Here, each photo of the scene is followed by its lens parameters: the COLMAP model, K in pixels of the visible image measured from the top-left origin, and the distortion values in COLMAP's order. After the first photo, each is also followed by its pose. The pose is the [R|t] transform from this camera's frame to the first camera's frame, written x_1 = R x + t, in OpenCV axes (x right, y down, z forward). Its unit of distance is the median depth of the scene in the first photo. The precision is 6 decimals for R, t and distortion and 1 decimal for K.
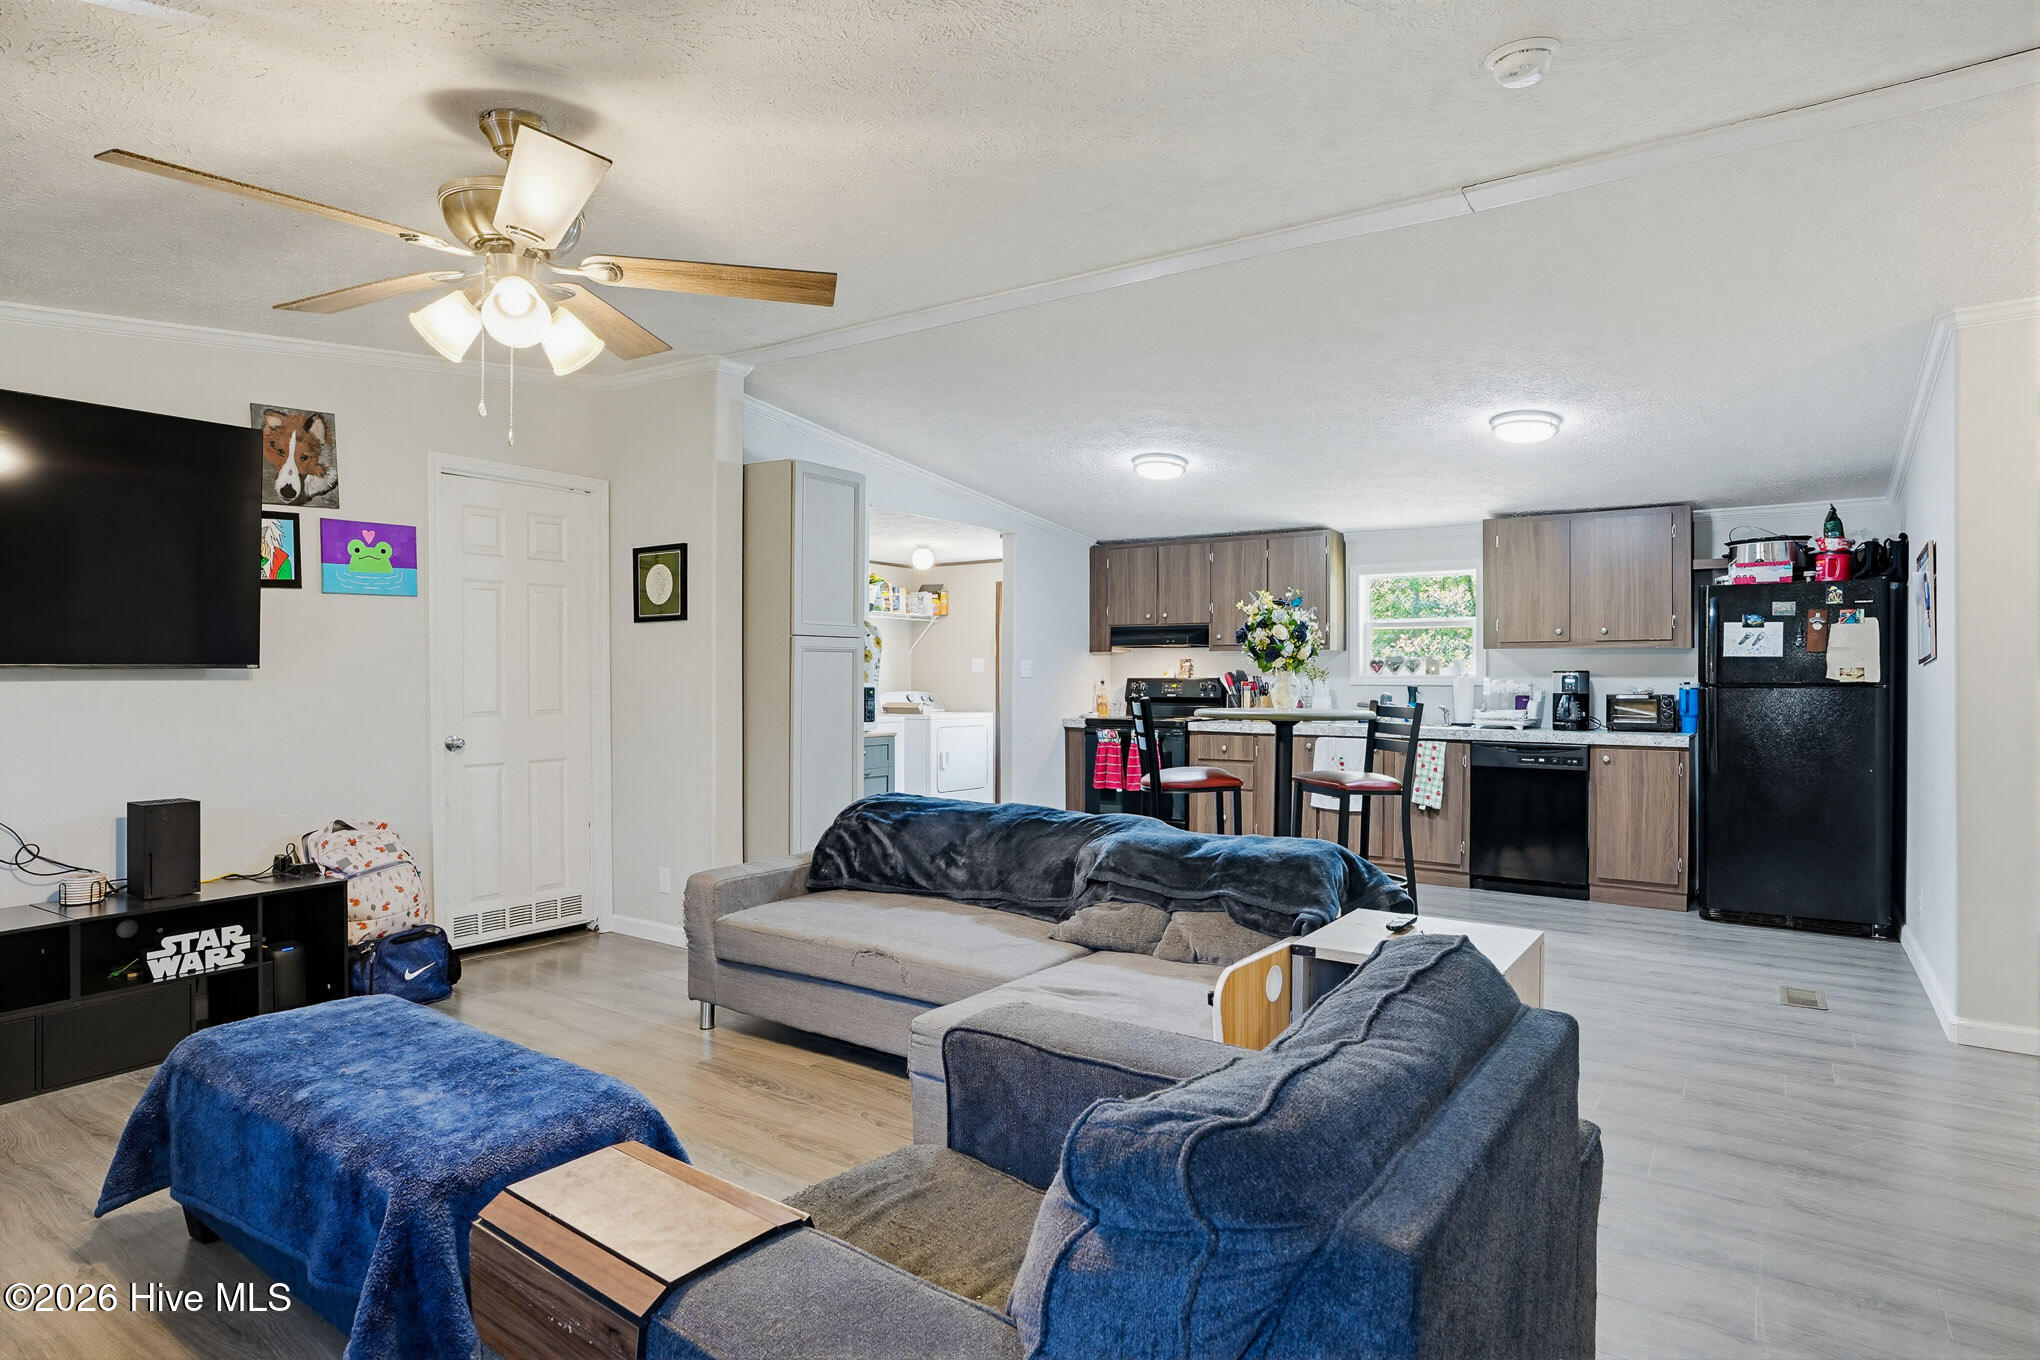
lens RADIAL K [[1123.4, 0, 1032.8], [0, 1123.4, 679.7], [0, 0, 1]] dist [-0.049560, 0.035295]
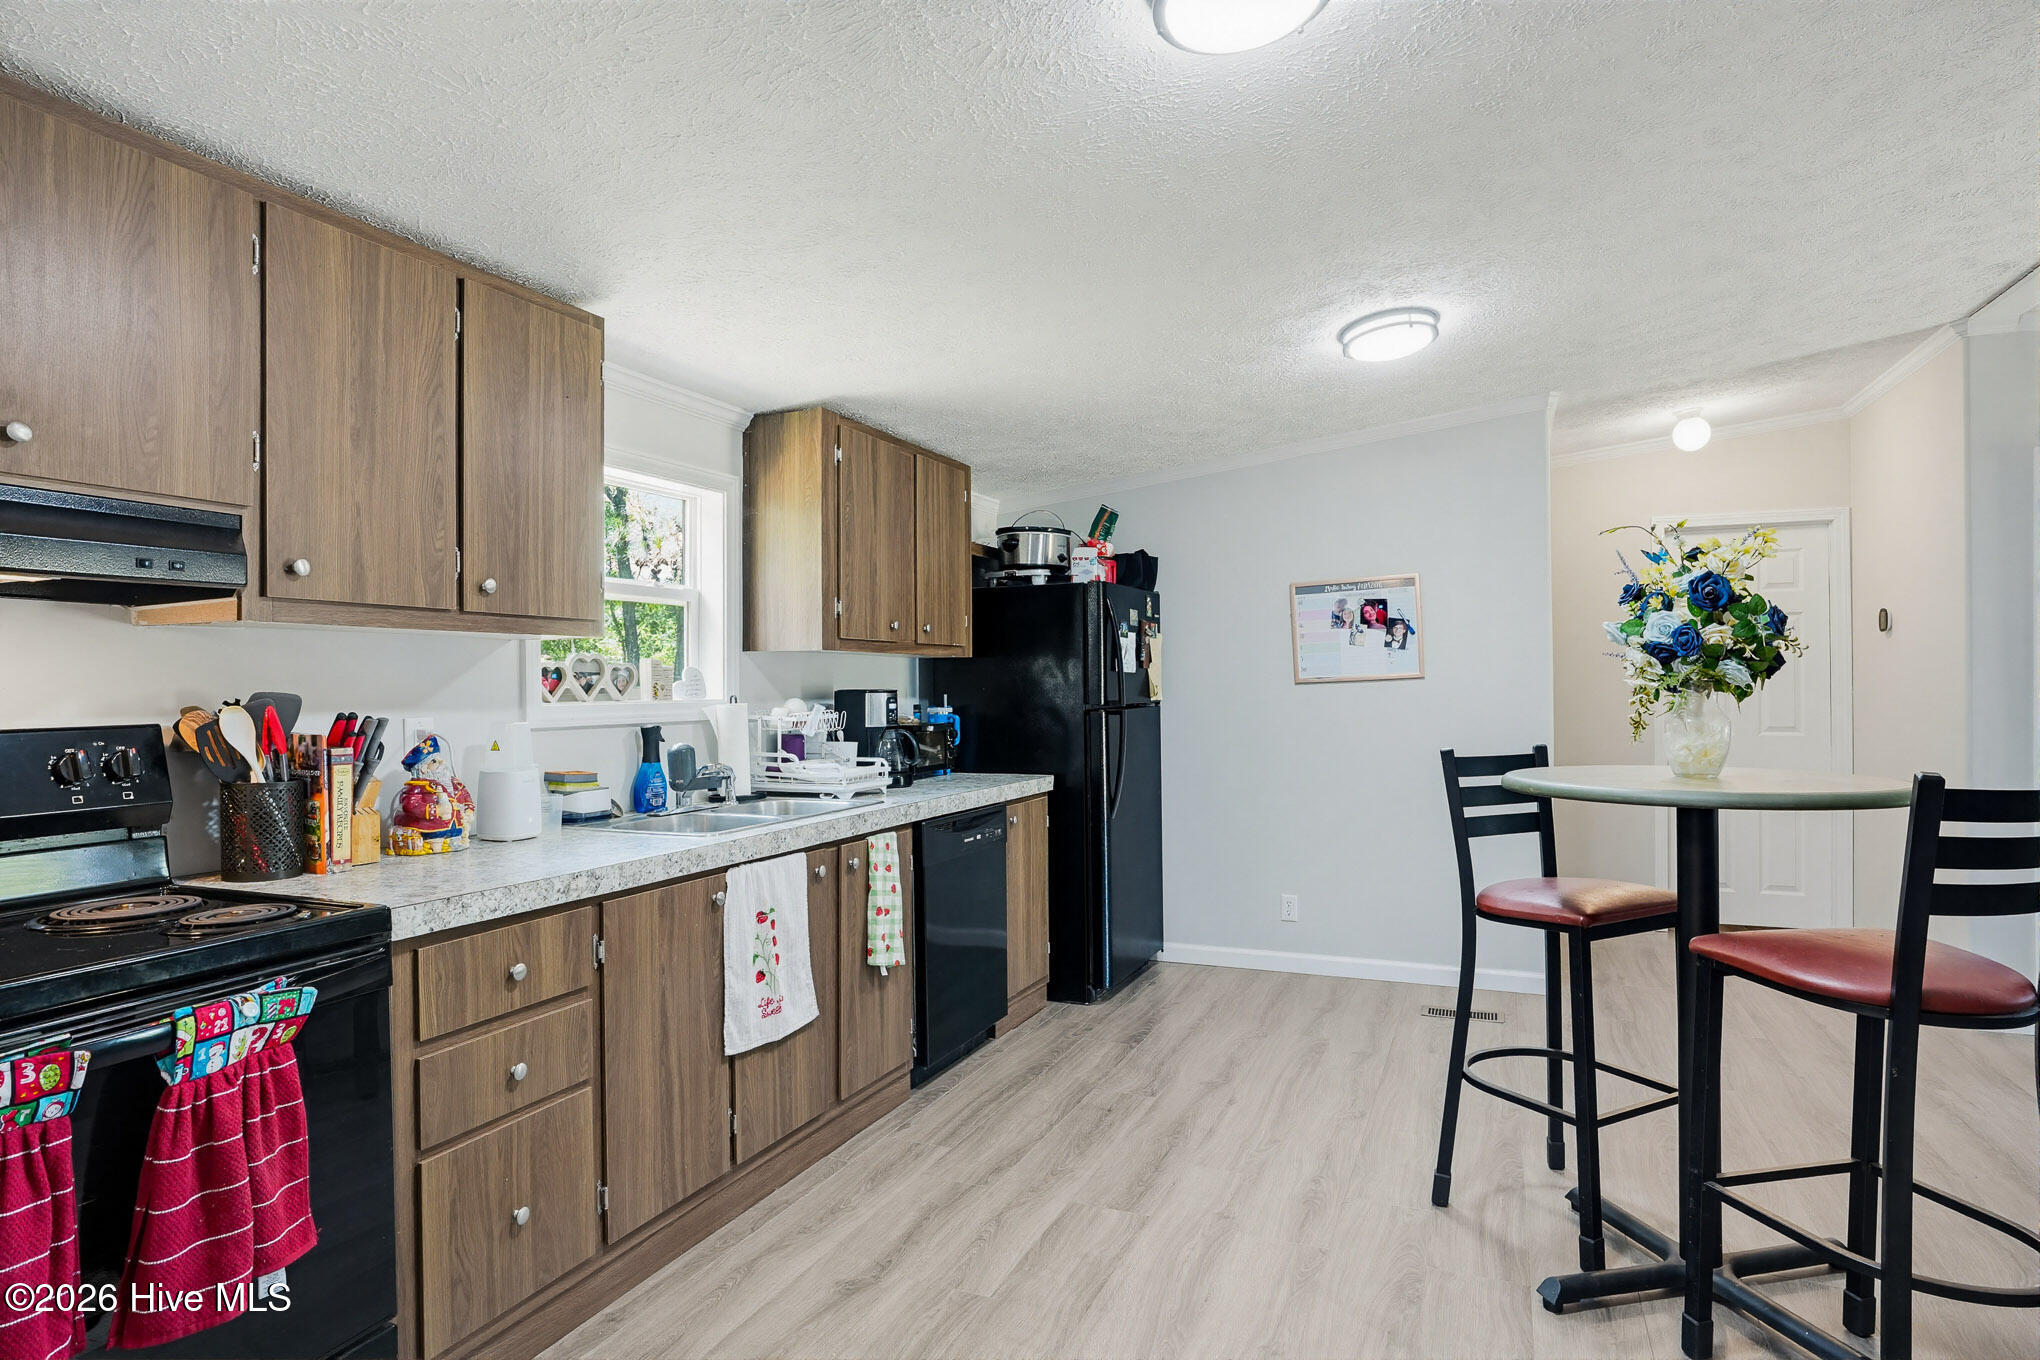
lens RADIAL K [[1123.4, 0, 1032.8], [0, 1123.4, 679.7], [0, 0, 1]] dist [-0.049560, 0.035295]
pose [[-0.199679, 0.003617, 0.979855, -0.231252], [0.008969, 0.999958, -0.001864, -0.018967], [-0.979820, 0.008416, -0.199703, 1.662371]]
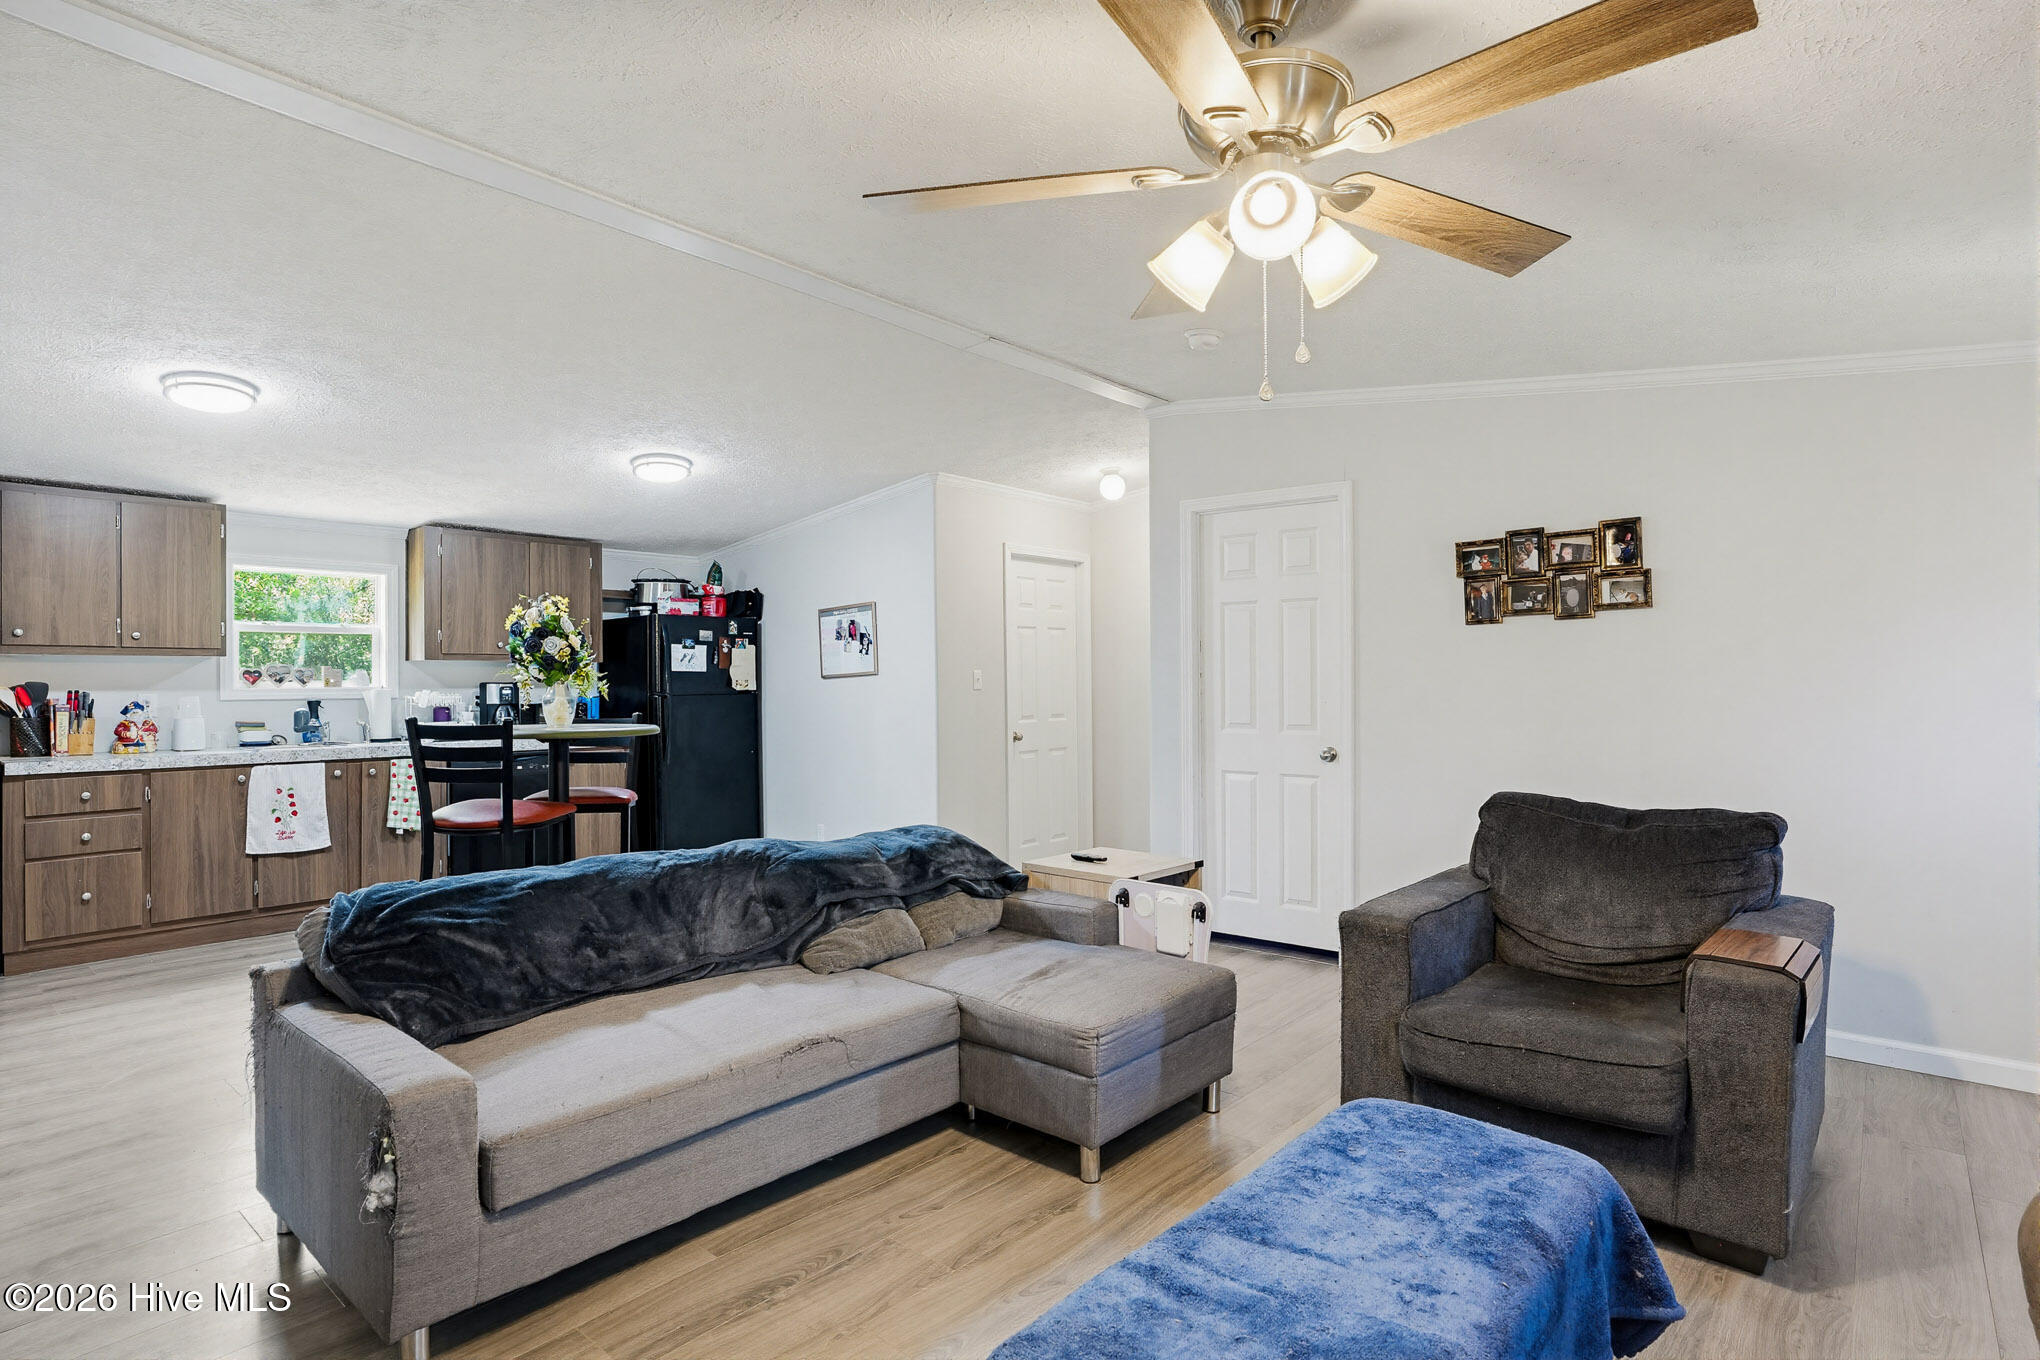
lens RADIAL K [[1049.6, 0, 1020.0], [0, 1049.6, 680.0], [0, 0, 1]] dist [-0.050471, 0.032228]
pose [[0.112678, 0.000139, 0.993632, -0.705316], [0.009041, 0.999958, -0.001165, -0.007482], [-0.993590, 0.009115, 0.112672, 0.638458]]
